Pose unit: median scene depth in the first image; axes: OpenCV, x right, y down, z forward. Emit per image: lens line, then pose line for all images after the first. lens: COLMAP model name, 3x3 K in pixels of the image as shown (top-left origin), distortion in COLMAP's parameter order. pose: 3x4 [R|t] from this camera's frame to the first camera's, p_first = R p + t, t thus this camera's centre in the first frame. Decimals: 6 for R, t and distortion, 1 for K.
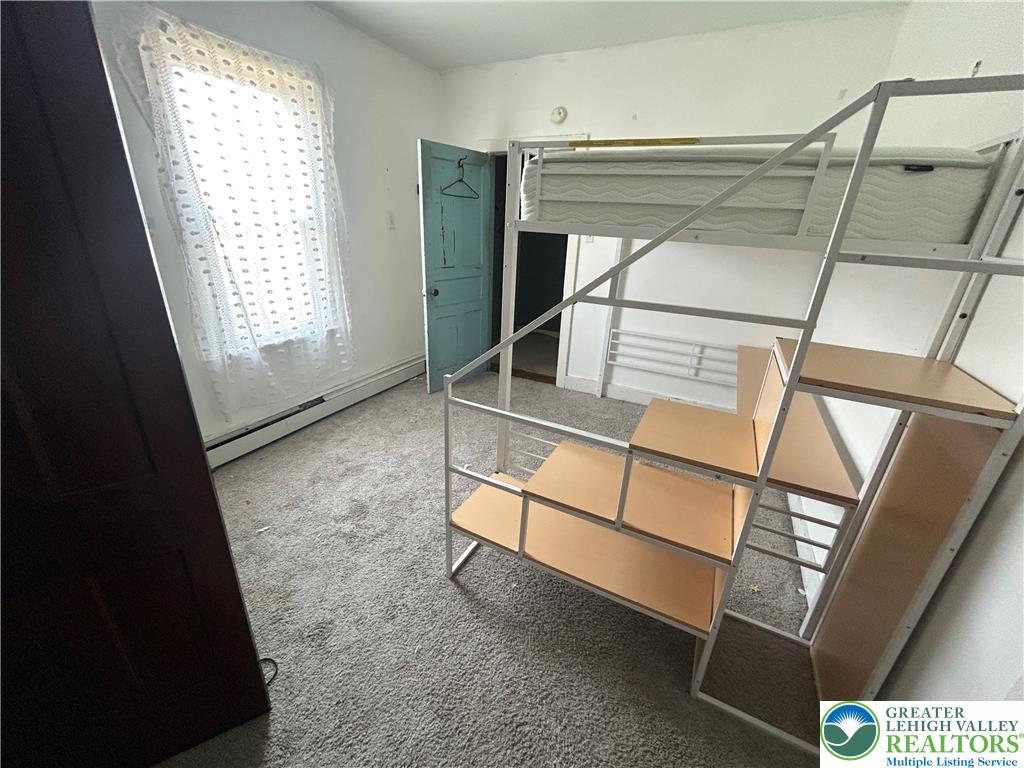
lens RADIAL K [[416.9, 0, 511.1], [0, 416.9, 385.1], [0, 0, 1]] dist [0.001745, -0.000249]
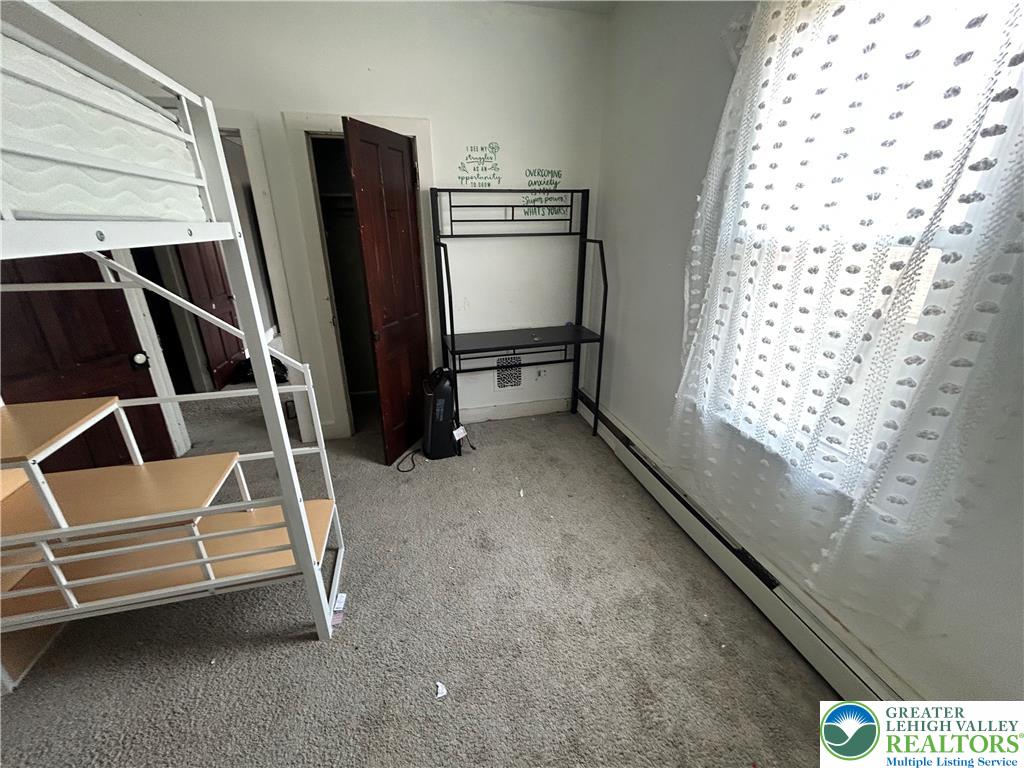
lens RADIAL K [[416.9, 0, 512.3], [0, 416.9, 381.5], [0, 0, 1]] dist [0.001745, -0.000249]
pose [[-0.746629, 0.195757, -0.635786, 0.083993], [-0.277515, 0.776938, 0.565114, -0.428031], [0.604591, 0.598370, -0.525759, 1.096064]]
